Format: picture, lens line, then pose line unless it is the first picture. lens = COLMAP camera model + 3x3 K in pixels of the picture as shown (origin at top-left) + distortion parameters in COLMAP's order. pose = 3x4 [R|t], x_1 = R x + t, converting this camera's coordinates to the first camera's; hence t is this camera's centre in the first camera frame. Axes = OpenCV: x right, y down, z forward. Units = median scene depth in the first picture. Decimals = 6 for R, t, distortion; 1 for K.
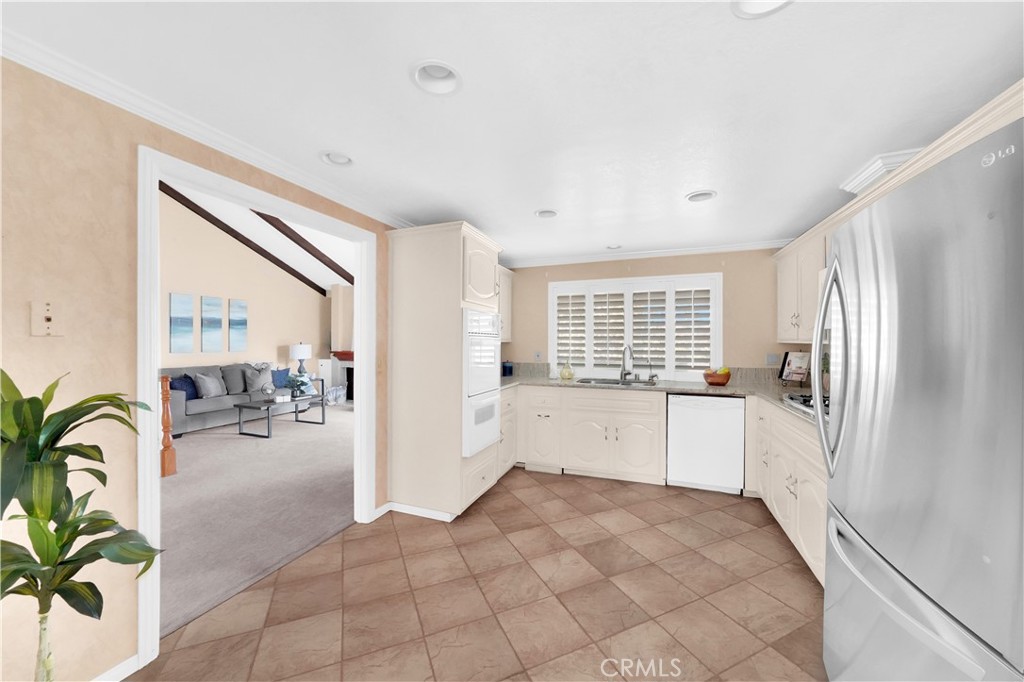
lens RADIAL K [[375.5, 0, 494.3], [0, 375.5, 341.7], [0, 0, 1]] dist [-0.001973, 0.000018]
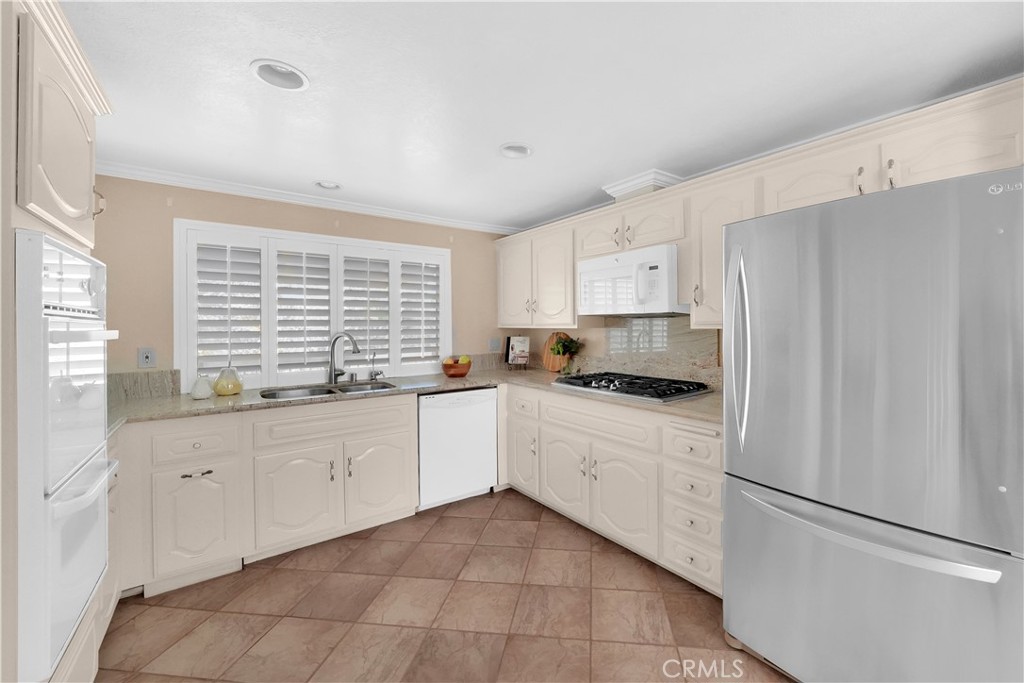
lens RADIAL K [[408.5, 0, 560.0], [0, 408.5, 326.0], [0, 0, 1]] dist [-0.014798, -0.000067]
pose [[0.467644, -0.005298, 0.883901, -0.138566], [0.005702, 0.999979, 0.002978, -0.003710], [-0.883898, 0.003647, 0.467665, 0.347084]]
